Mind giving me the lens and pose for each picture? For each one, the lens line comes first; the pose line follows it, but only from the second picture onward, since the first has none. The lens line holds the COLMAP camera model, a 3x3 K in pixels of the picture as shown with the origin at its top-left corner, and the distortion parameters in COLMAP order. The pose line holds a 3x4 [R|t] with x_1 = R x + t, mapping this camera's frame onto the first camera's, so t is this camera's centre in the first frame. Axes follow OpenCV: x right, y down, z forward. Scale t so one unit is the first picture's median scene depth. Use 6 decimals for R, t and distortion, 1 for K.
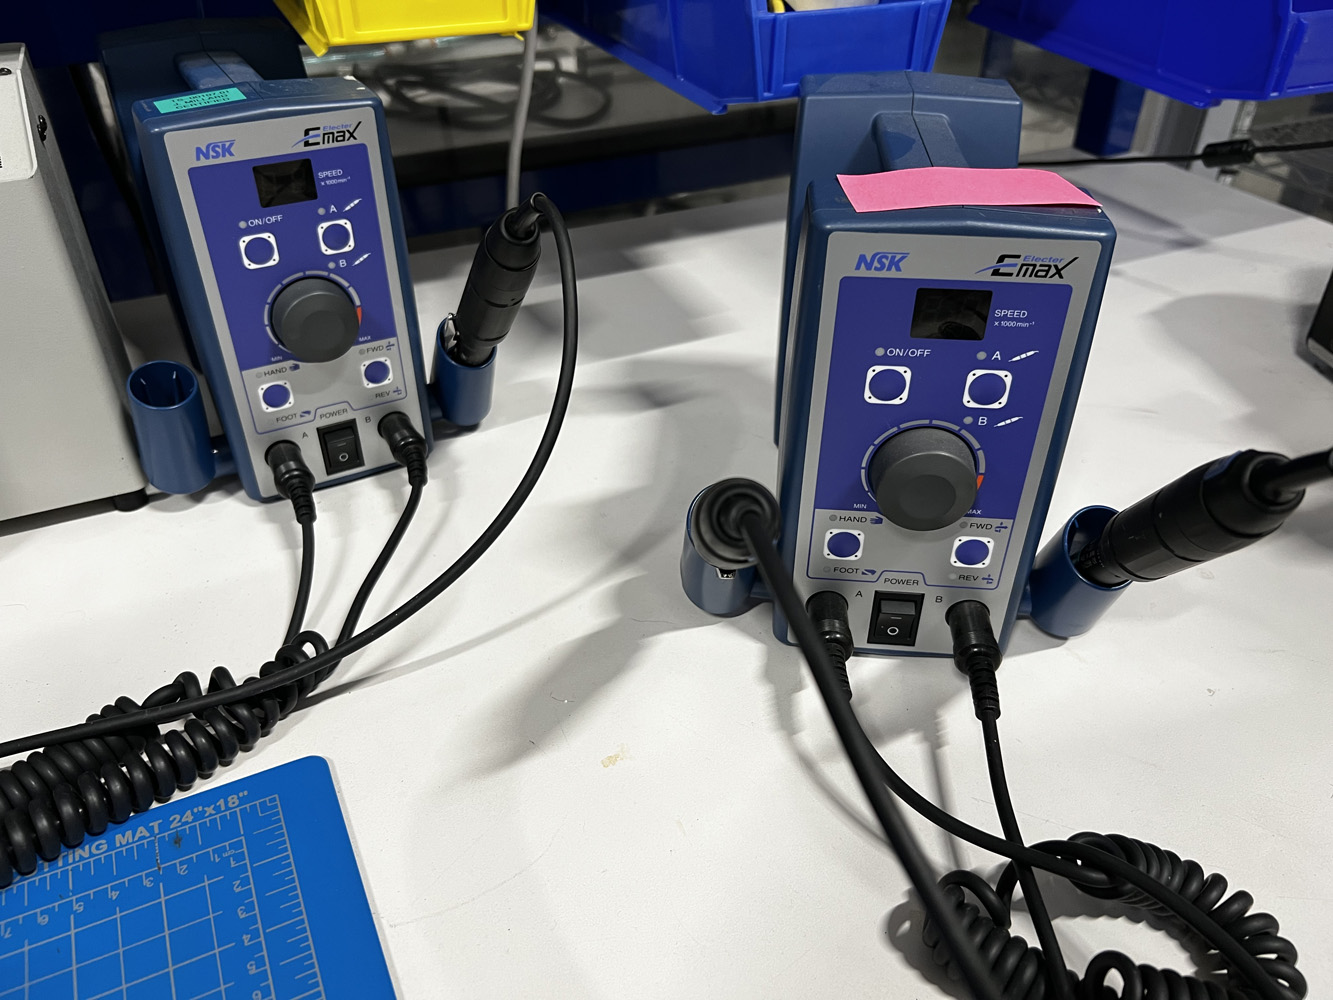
lens RADIAL K [[1029.7, 0, 670.3], [0, 1029.7, 492.7], [0, 0, 1]] dist [0.037739, -0.003707]
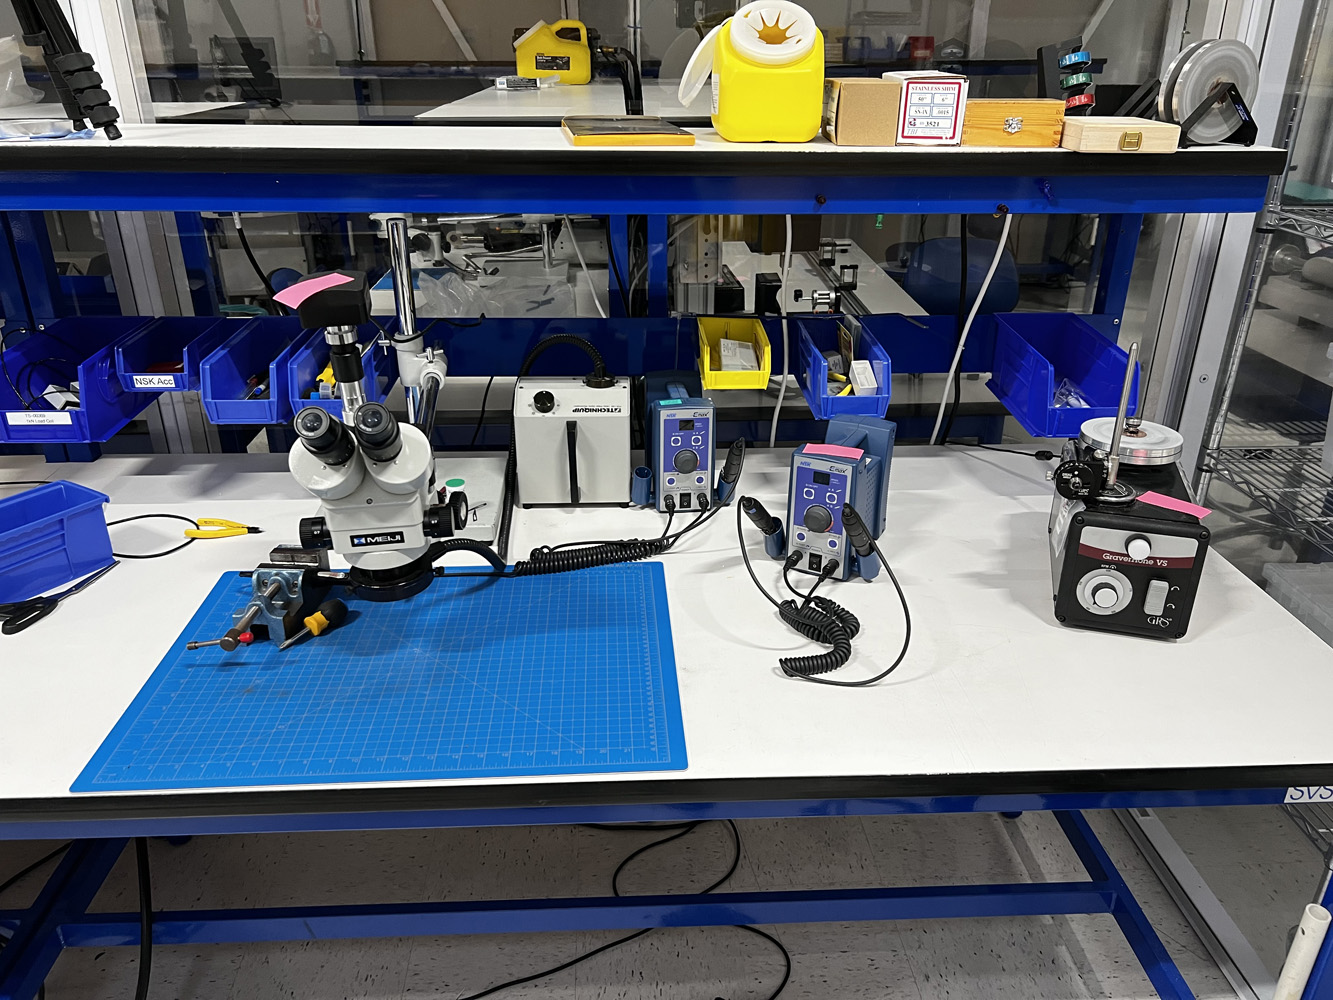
lens RADIAL K [[1029.7, 0, 670.3], [0, 1029.7, 492.7], [0, 0, 1]] dist [0.037739, -0.003707]
pose [[0.921263, 0.153984, -0.357160, 0.885077], [-0.220146, 0.963479, -0.152459, 0.485532], [0.320640, 0.219082, 0.921517, -2.249887]]
